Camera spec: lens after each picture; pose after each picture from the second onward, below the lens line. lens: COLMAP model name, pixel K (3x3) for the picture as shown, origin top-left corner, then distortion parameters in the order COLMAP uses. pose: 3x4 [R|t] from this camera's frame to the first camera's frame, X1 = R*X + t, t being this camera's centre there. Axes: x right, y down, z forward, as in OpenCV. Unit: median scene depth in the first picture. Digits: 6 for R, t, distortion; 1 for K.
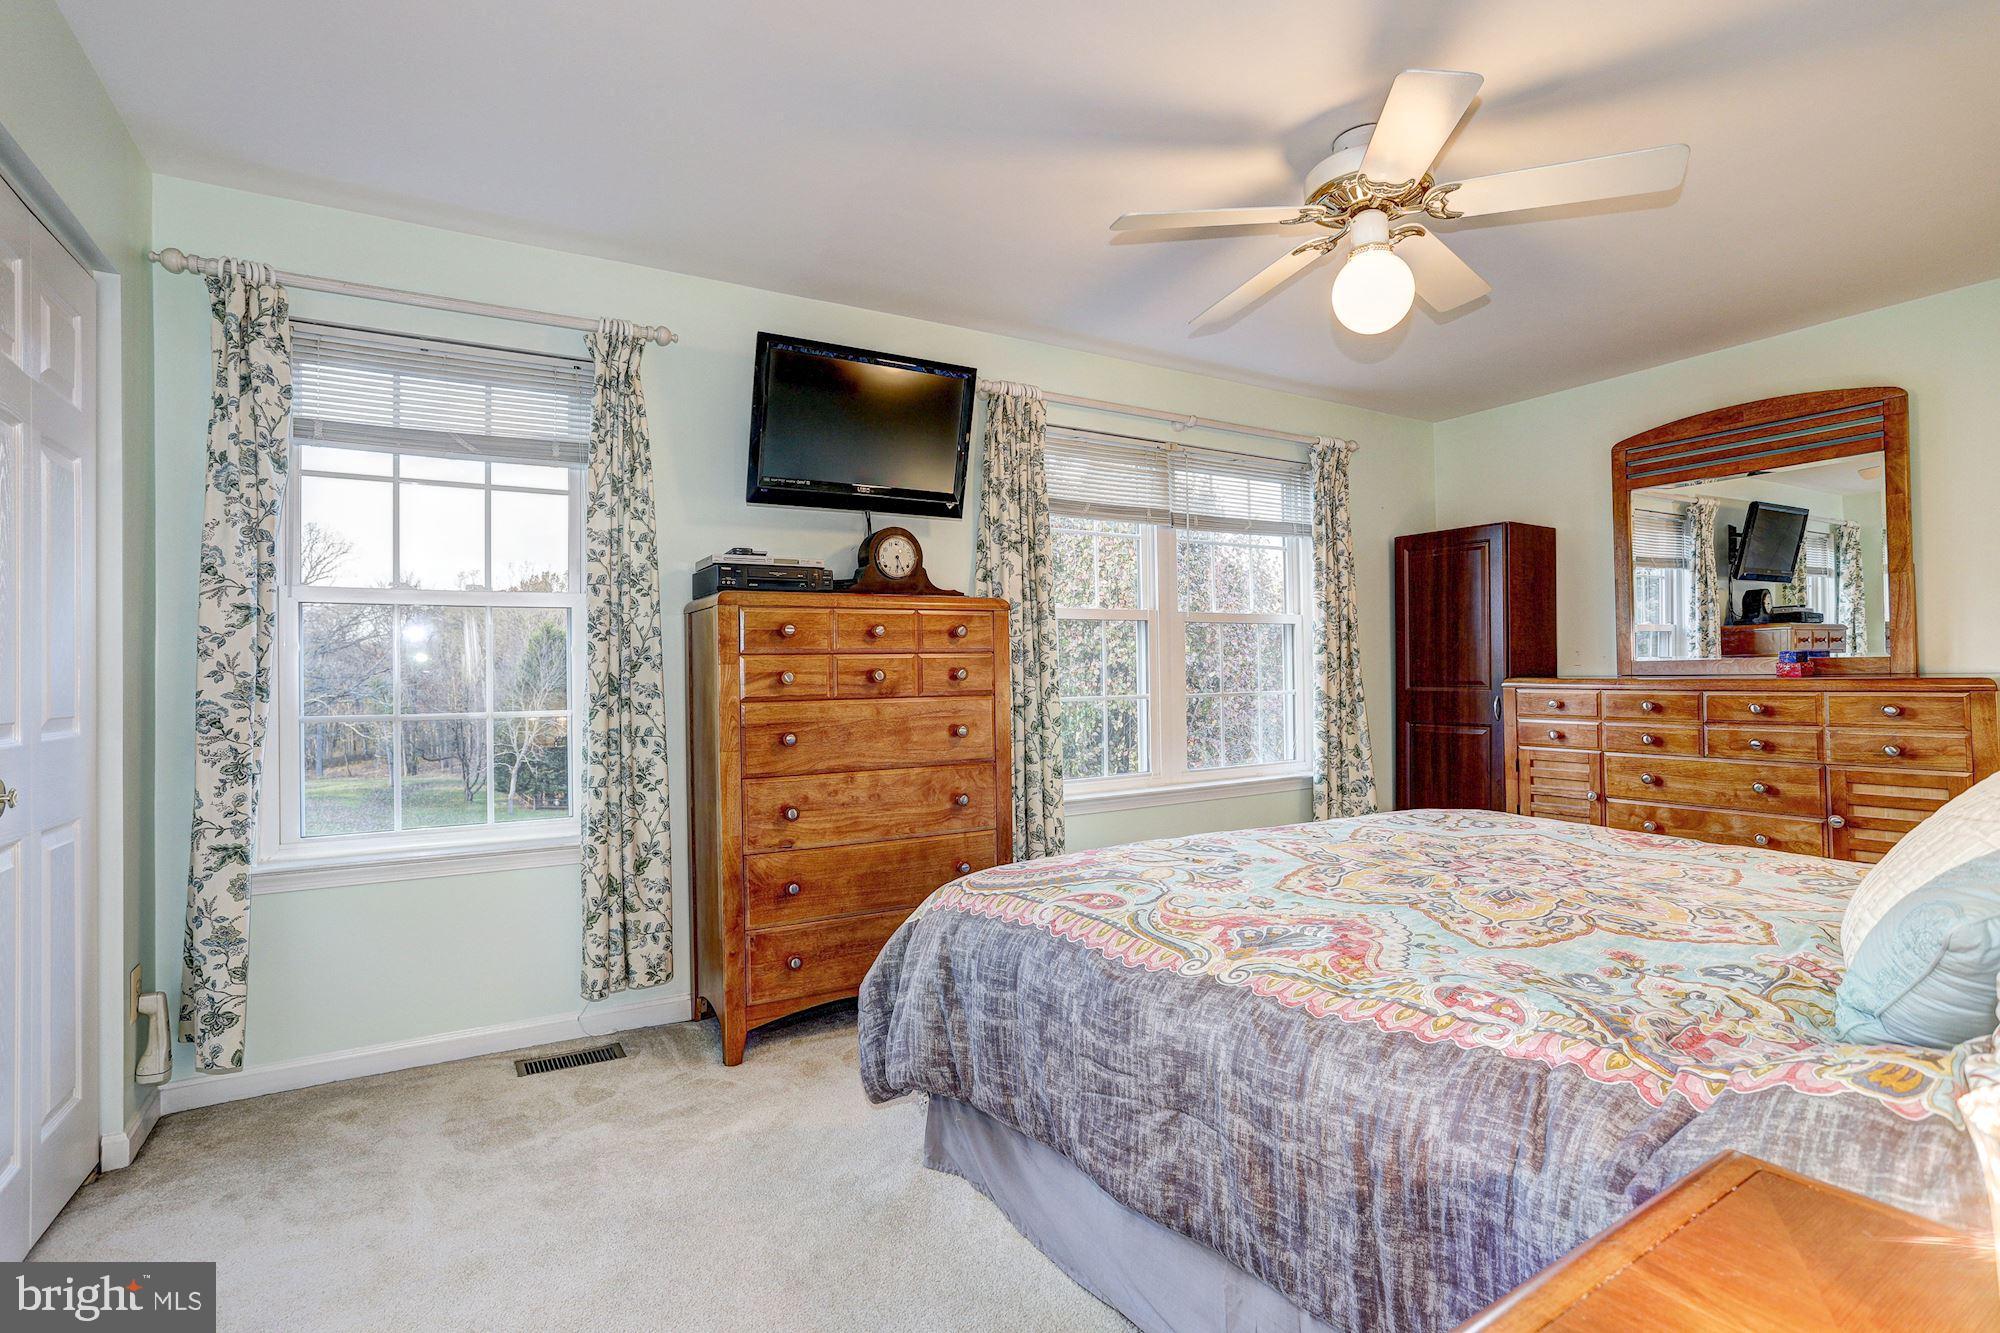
lens RADIAL K [[965.4, 0, 983.4], [0, 965.4, 663.7], [0, 0, 1]] dist [-0.055122, 0.033992]
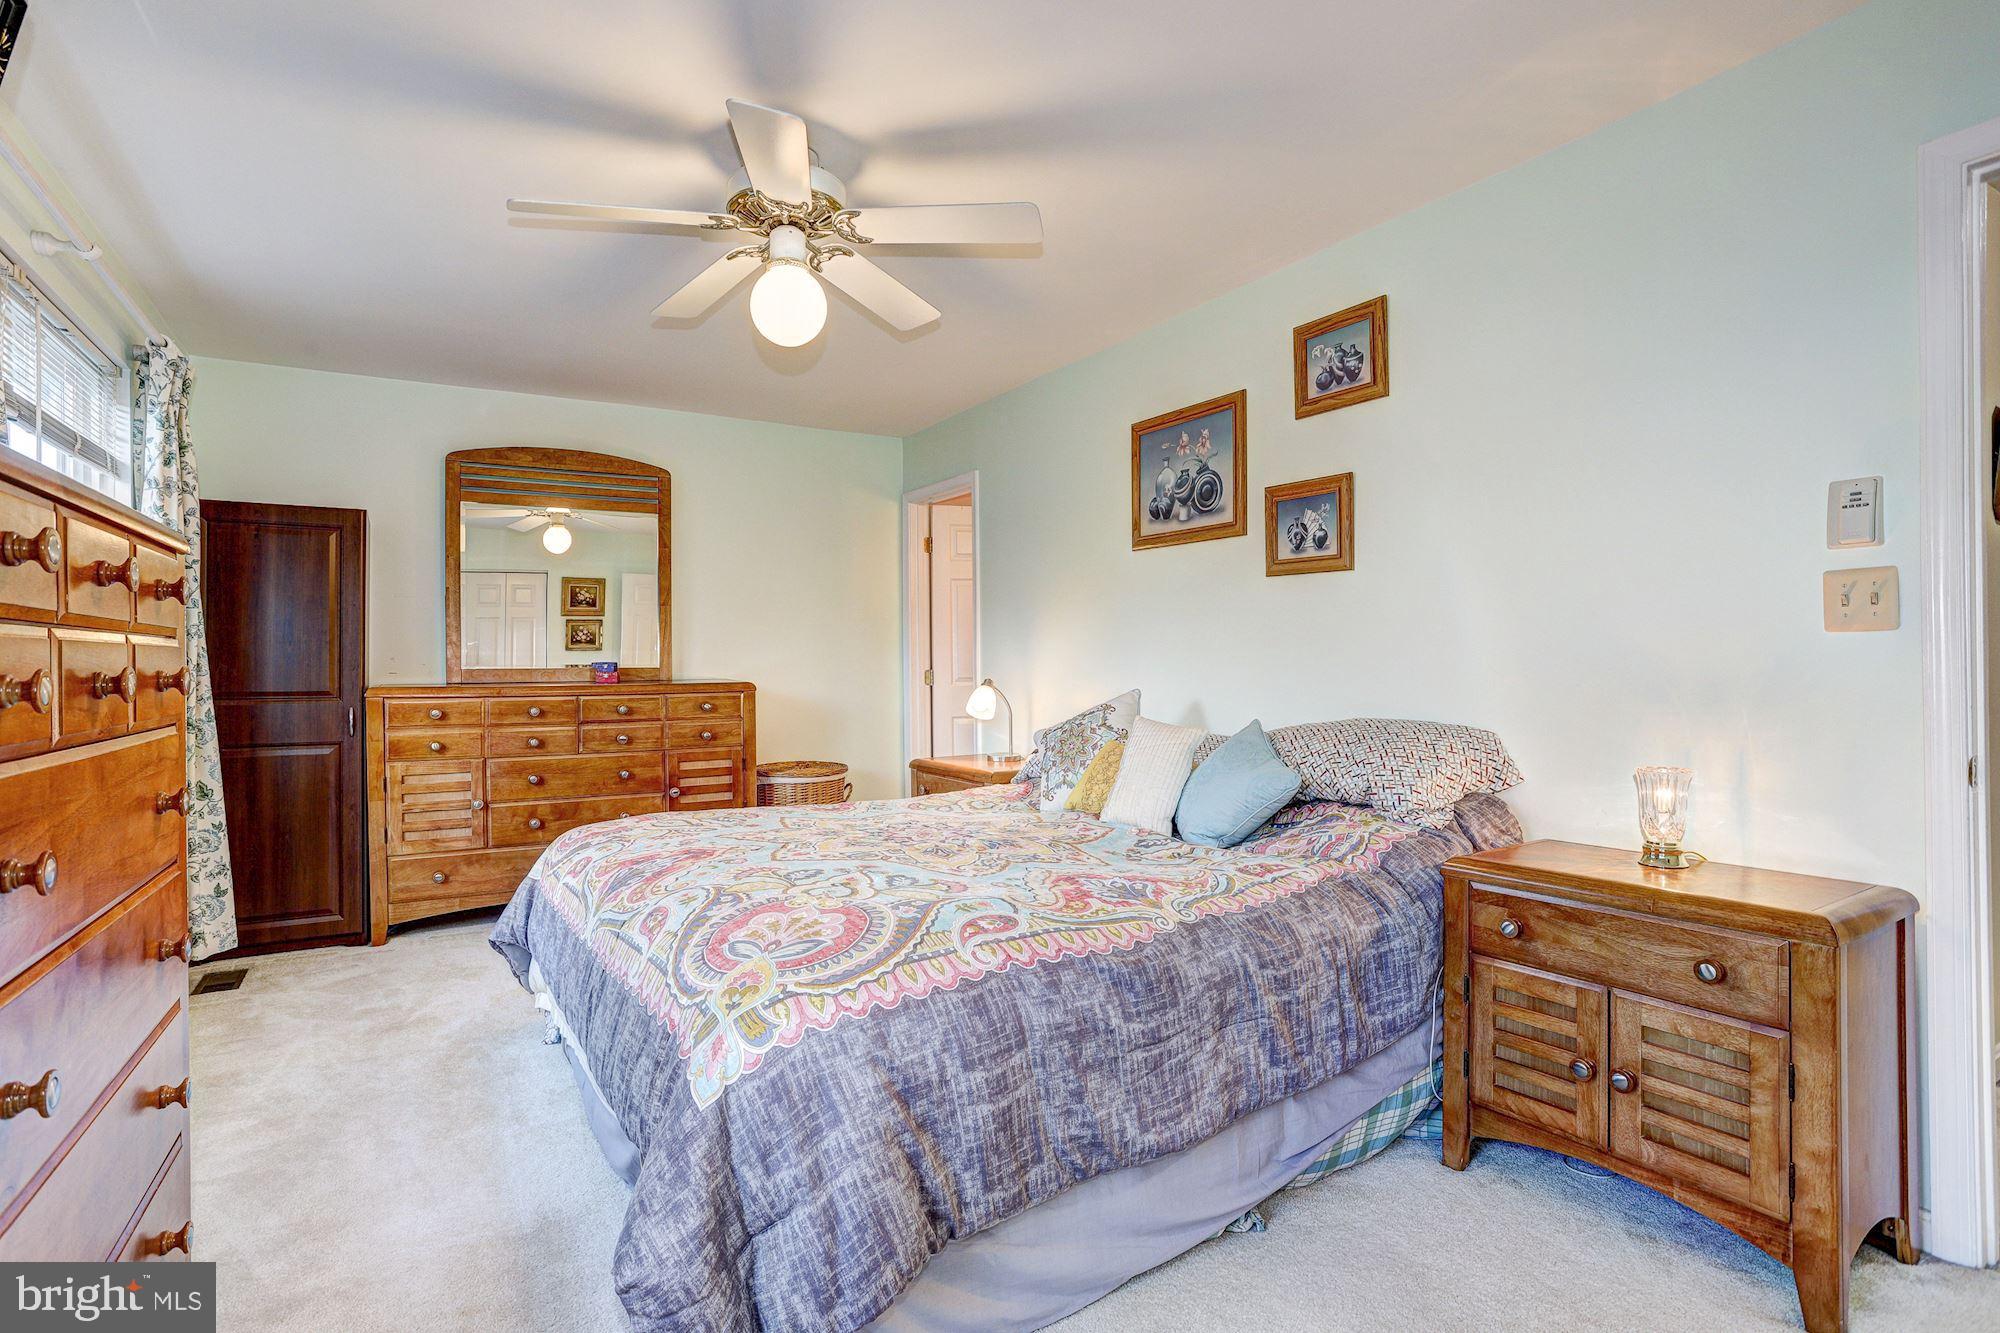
lens RADIAL K [[980.8, 0, 988.7], [0, 980.8, 664.8], [0, 0, 1]] dist [-0.059306, 0.032219]
pose [[-0.009194, 0.014826, 0.999848, -0.438547], [-0.001556, 0.999889, -0.014841, 0.008479], [-0.999957, -0.001692, -0.009170, 0.550287]]
